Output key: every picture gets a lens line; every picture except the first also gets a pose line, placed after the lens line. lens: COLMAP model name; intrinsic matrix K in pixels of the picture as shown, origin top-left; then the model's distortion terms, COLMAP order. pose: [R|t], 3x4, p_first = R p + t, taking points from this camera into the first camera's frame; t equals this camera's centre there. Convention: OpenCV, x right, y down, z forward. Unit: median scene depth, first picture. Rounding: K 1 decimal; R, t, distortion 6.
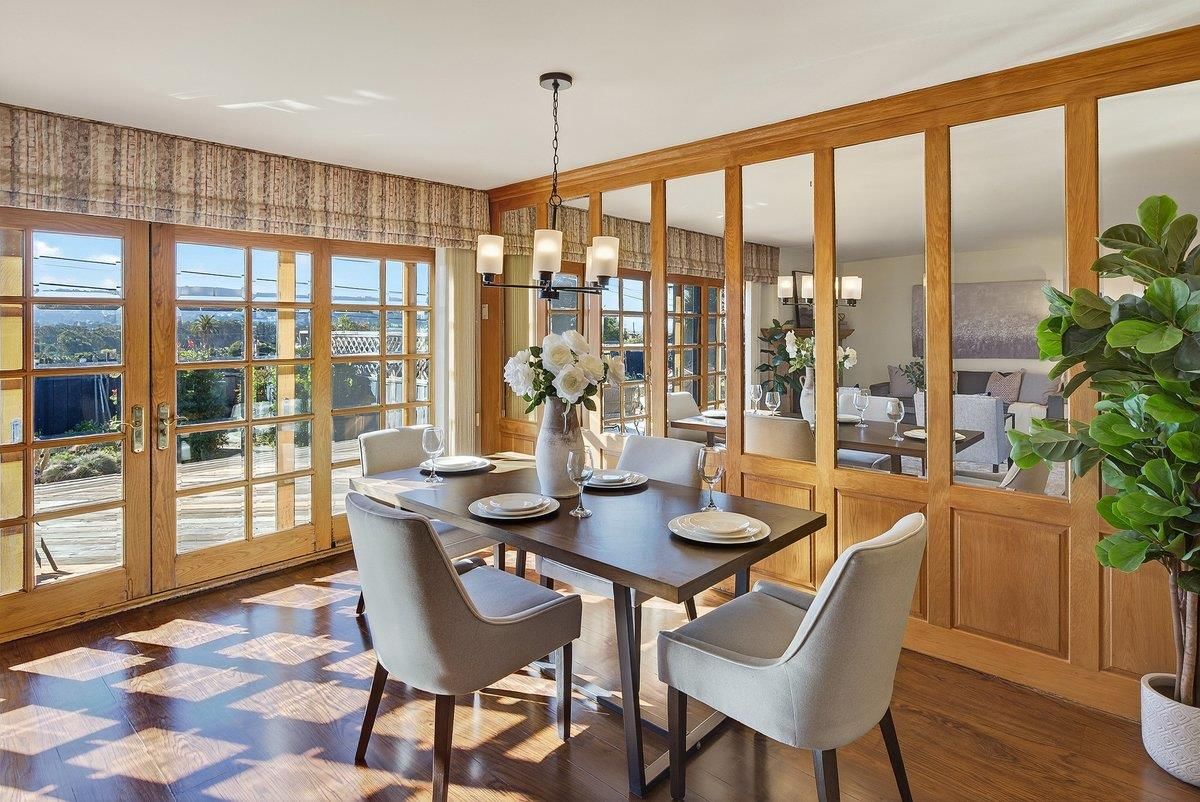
lens RADIAL K [[637.0, 0, 599.5], [0, 637.0, 324.2], [0, 0, 1]] dist [-0.000555, -0.000060]
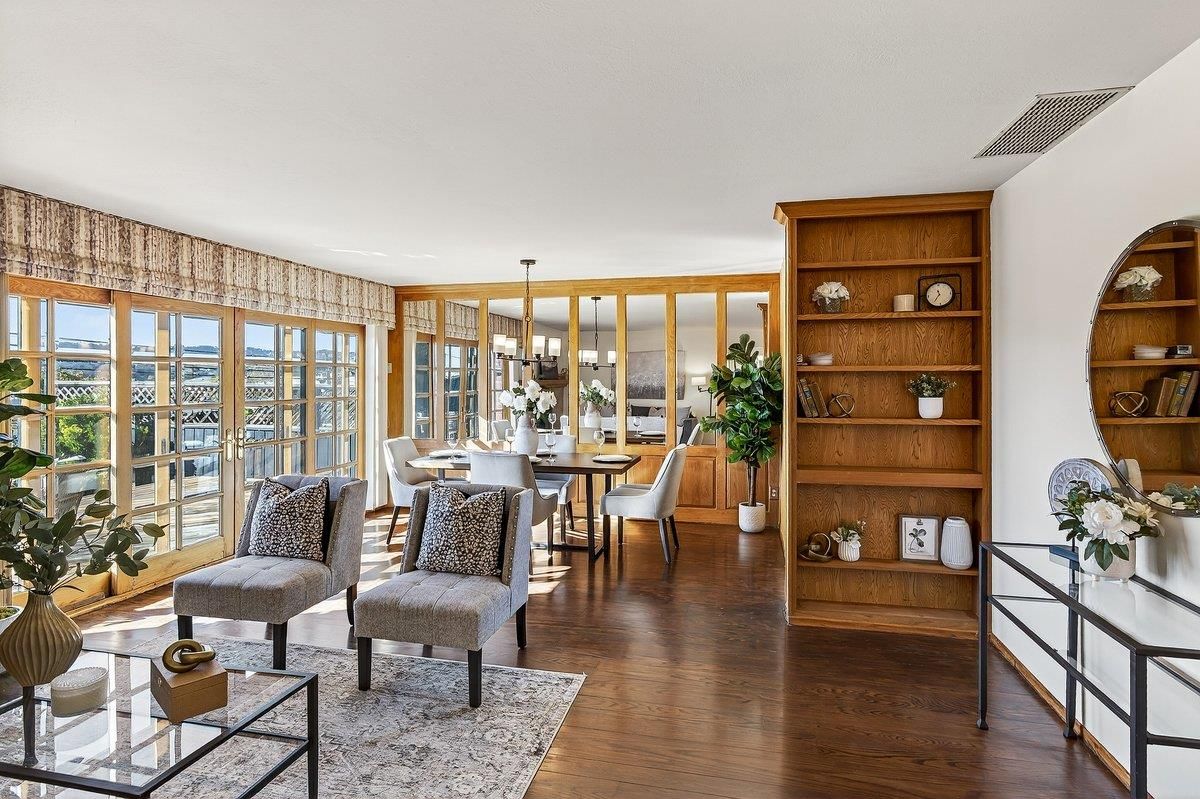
lens RADIAL K [[625.1, 0, 601.2], [0, 625.1, 387.7], [0, 0, 1]] dist [0.000919, 0.000629]
pose [[0.866131, -0.003410, 0.499806, -0.738549], [-0.006400, 0.999819, 0.017913, -0.003802], [-0.499777, -0.018714, 0.865952, -0.757531]]
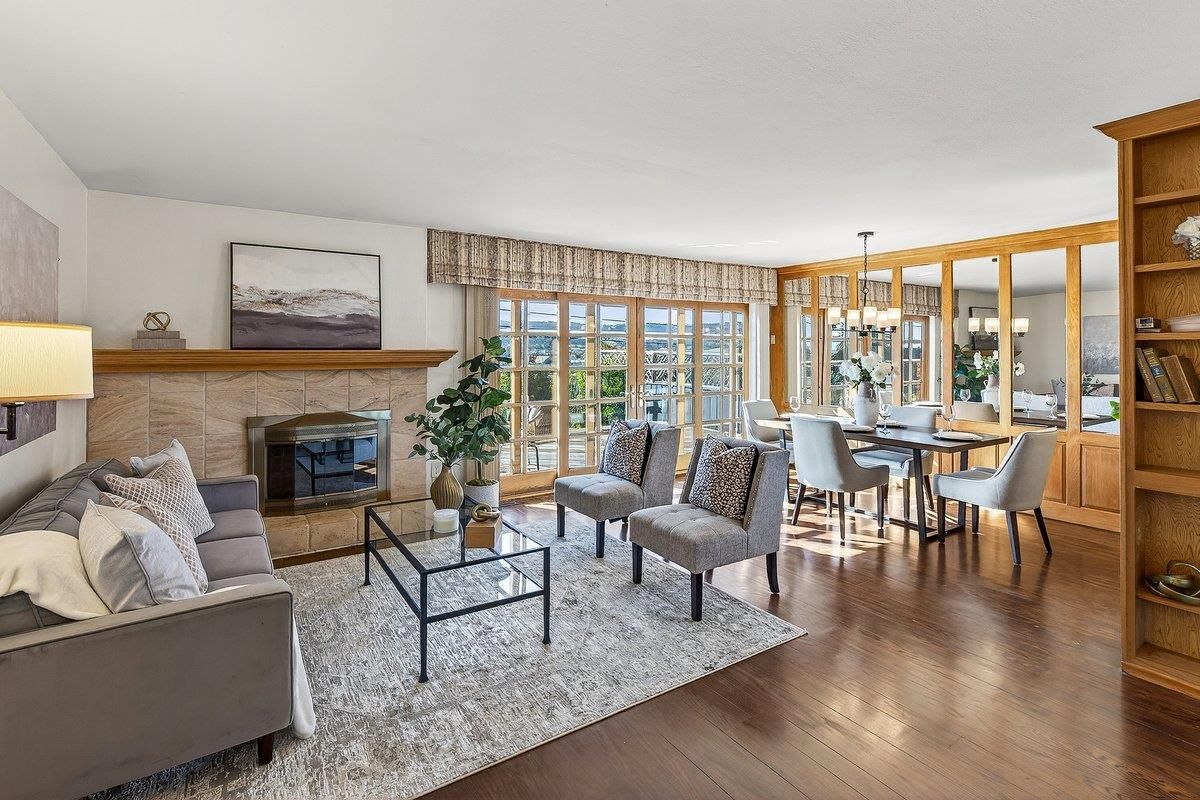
lens RADIAL K [[580.0, 0, 613.5], [0, 580.0, 345.0], [0, 0, 1]] dist [0.002115, 0.000772]
pose [[0.973289, 0.004914, -0.229530, -0.367729], [-0.004671, 0.999988, 0.001600, -0.007031], [0.229535, -0.000485, 0.973300, -0.906388]]
